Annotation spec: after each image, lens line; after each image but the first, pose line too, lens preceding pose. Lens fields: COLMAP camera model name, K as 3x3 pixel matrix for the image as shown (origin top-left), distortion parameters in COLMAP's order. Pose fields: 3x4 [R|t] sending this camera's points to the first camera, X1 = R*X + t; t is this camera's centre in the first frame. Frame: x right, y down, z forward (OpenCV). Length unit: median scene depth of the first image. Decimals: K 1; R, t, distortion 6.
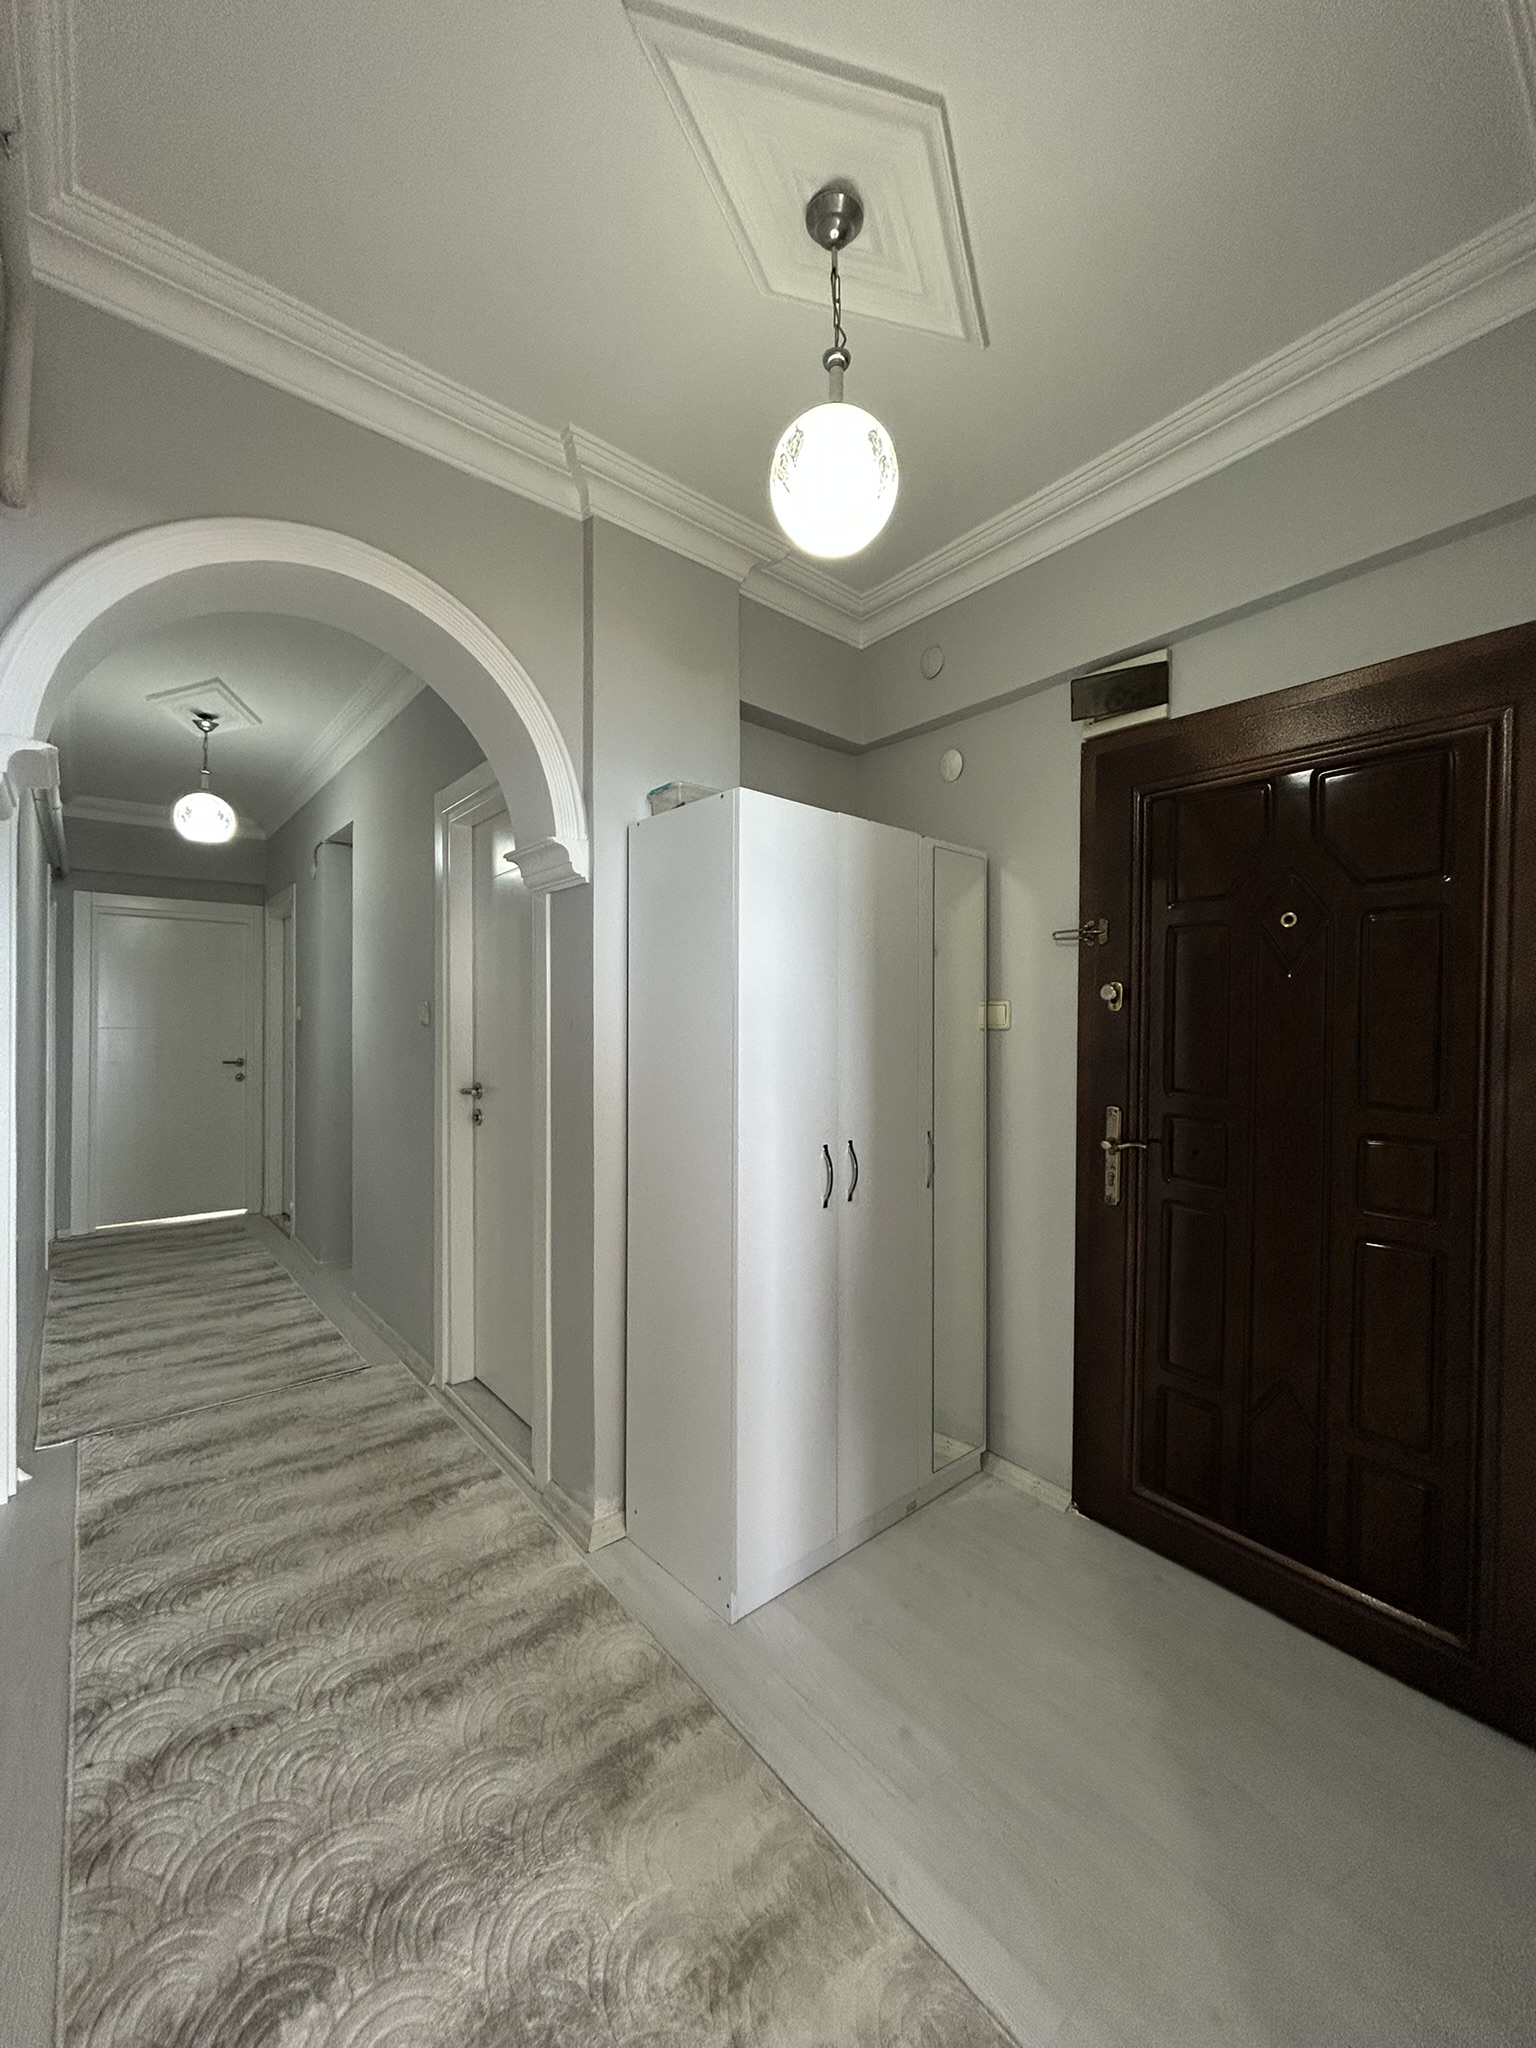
lens RADIAL K [[821.7, 0, 771.6], [0, 821.7, 1025.2], [0, 0, 1]] dist [-0.003948, 0.002252]
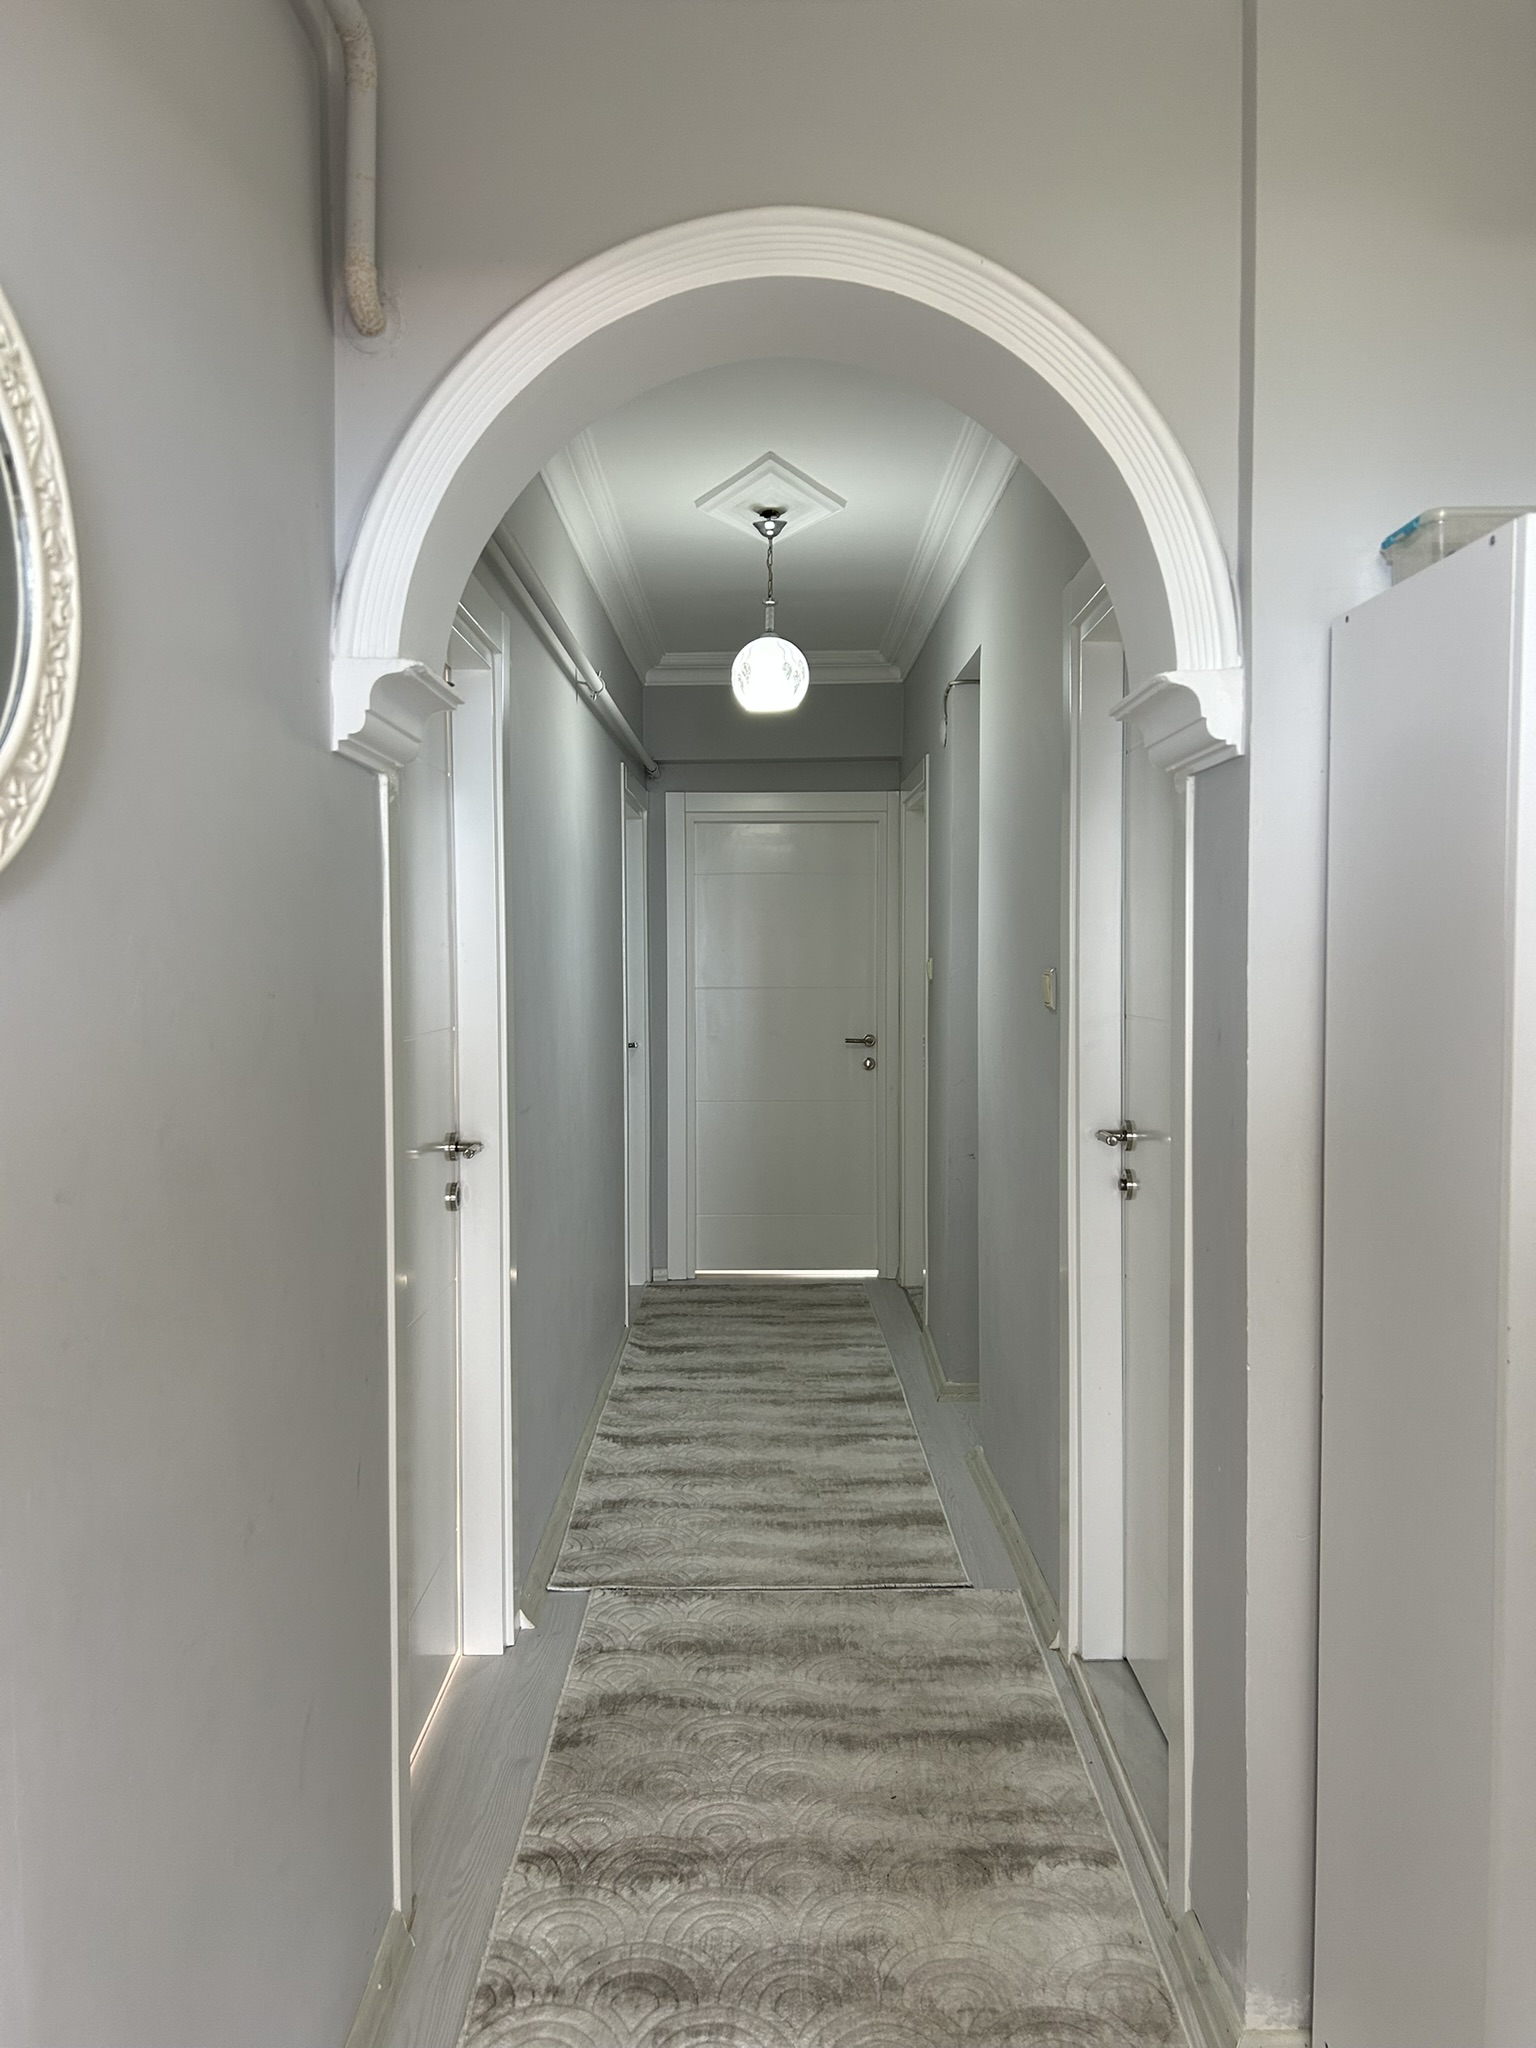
lens RADIAL K [[1540.7, 0, 762.7], [0, 1540.7, 1029.1], [0, 0, 1]] dist [0.024385, -0.029906]
pose [[0.759789, 0.025316, -0.649677, 0.130942], [0.009180, 0.998724, 0.049653, -0.048662], [0.650105, -0.043689, 0.758587, 0.092275]]
